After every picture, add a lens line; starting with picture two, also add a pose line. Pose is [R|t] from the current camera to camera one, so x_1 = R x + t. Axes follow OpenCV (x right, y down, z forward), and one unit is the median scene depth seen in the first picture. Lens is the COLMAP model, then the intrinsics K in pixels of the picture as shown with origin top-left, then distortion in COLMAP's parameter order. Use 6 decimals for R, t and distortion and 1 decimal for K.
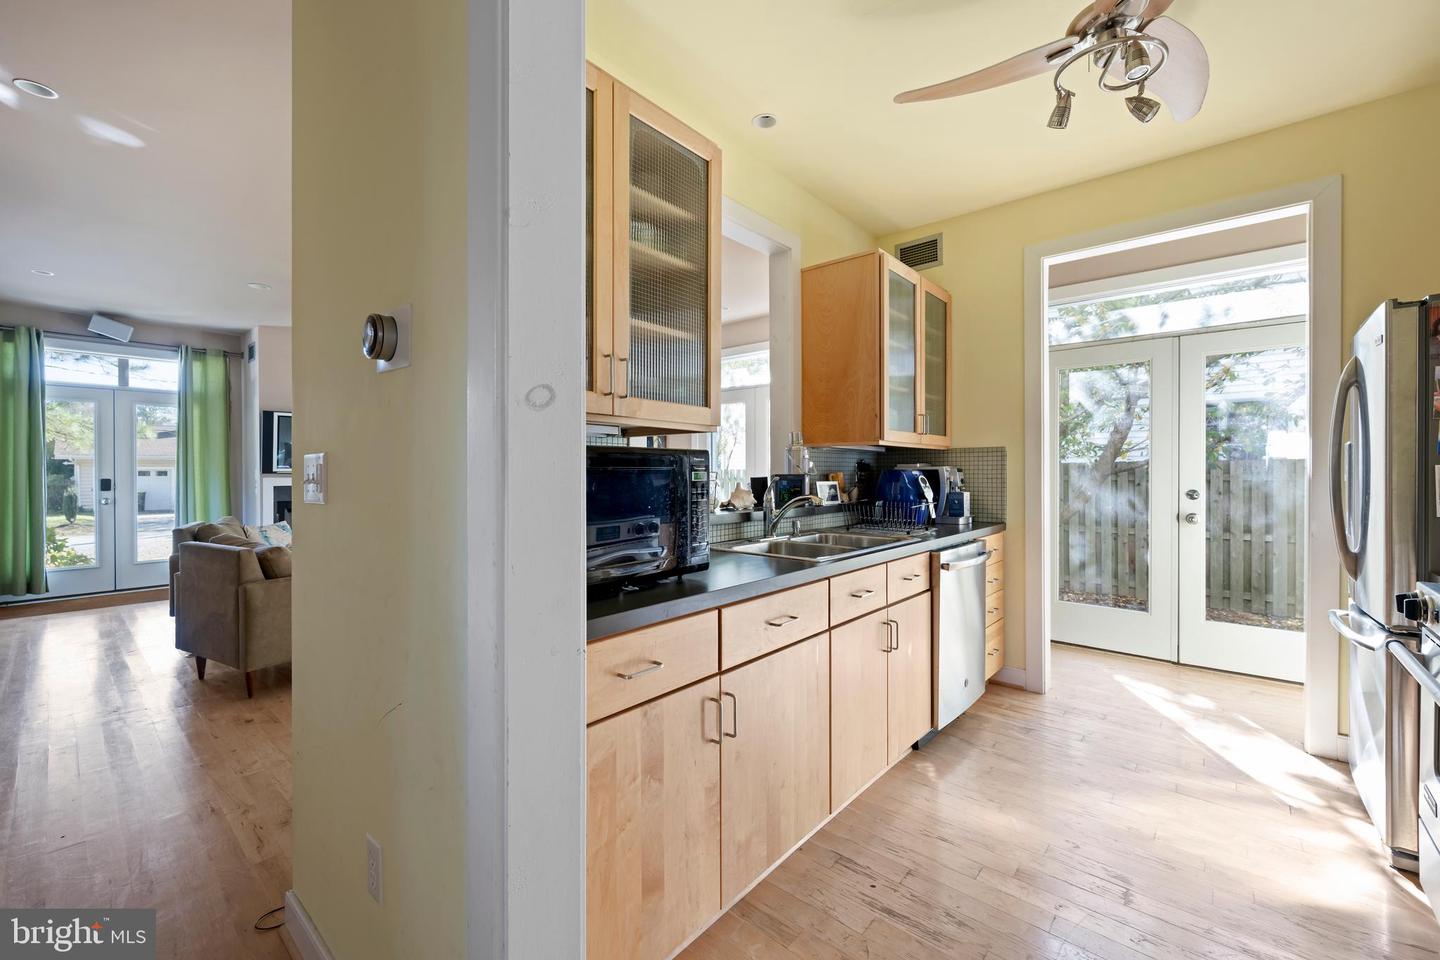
lens RADIAL K [[589.2, 0, 717.7], [0, 589.2, 475.7], [0, 0, 1]] dist [0.000718, -0.000003]
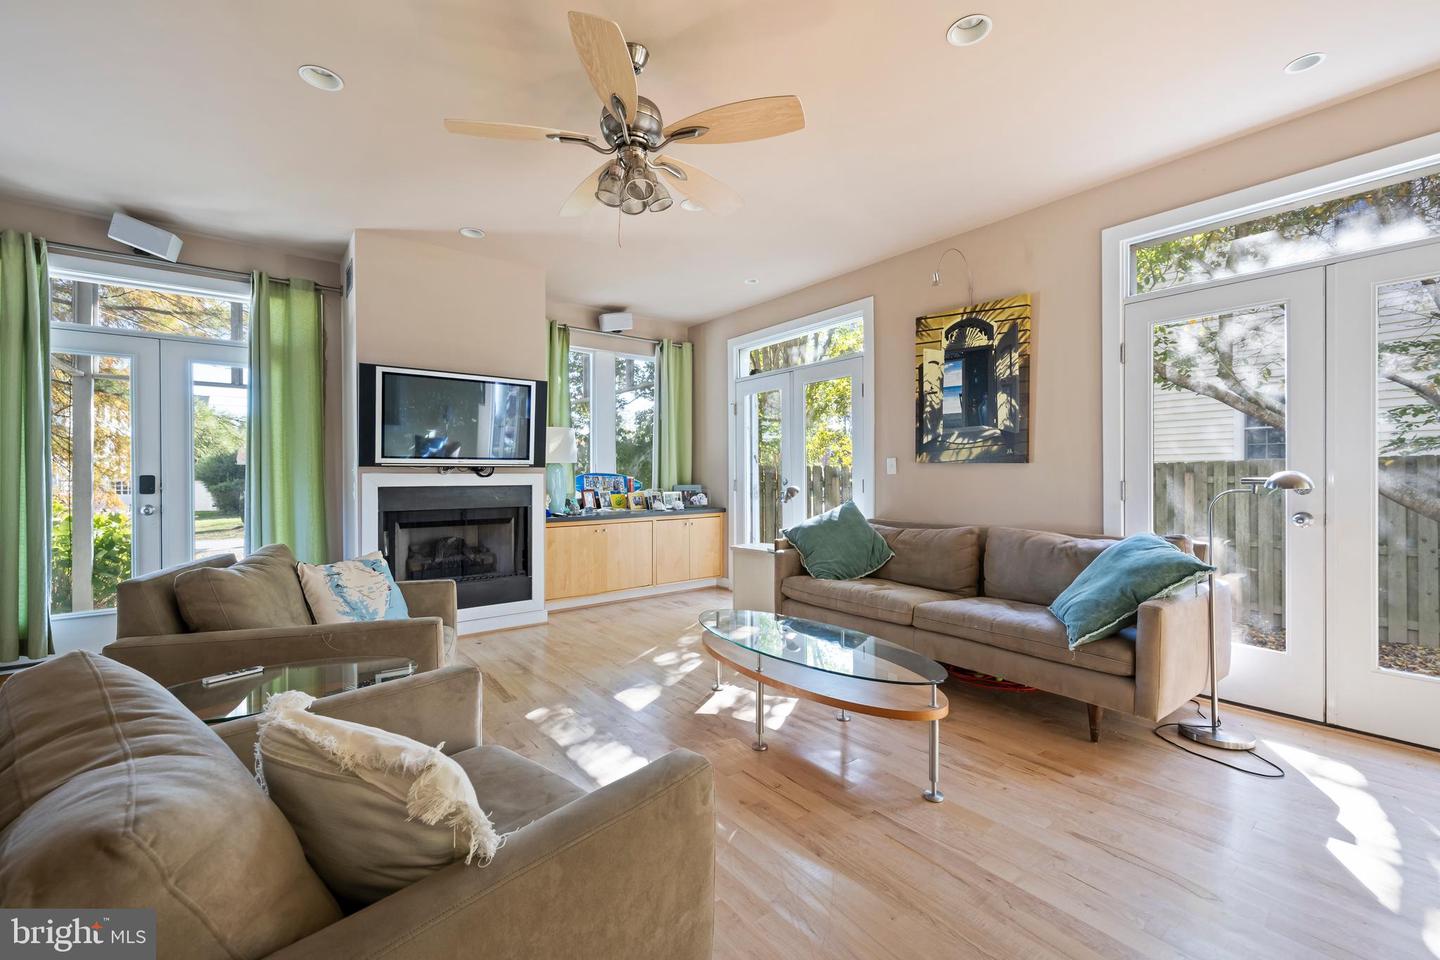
lens RADIAL K [[589.2, 0, 724.9], [0, 589.2, 477.7], [0, 0, 1]] dist [0.000718, -0.000003]
pose [[0.984507, -0.002622, -0.175325, -0.290978], [0.002046, 0.999992, -0.003466, 0.011261], [0.175332, 0.003053, 0.984505, 0.464163]]
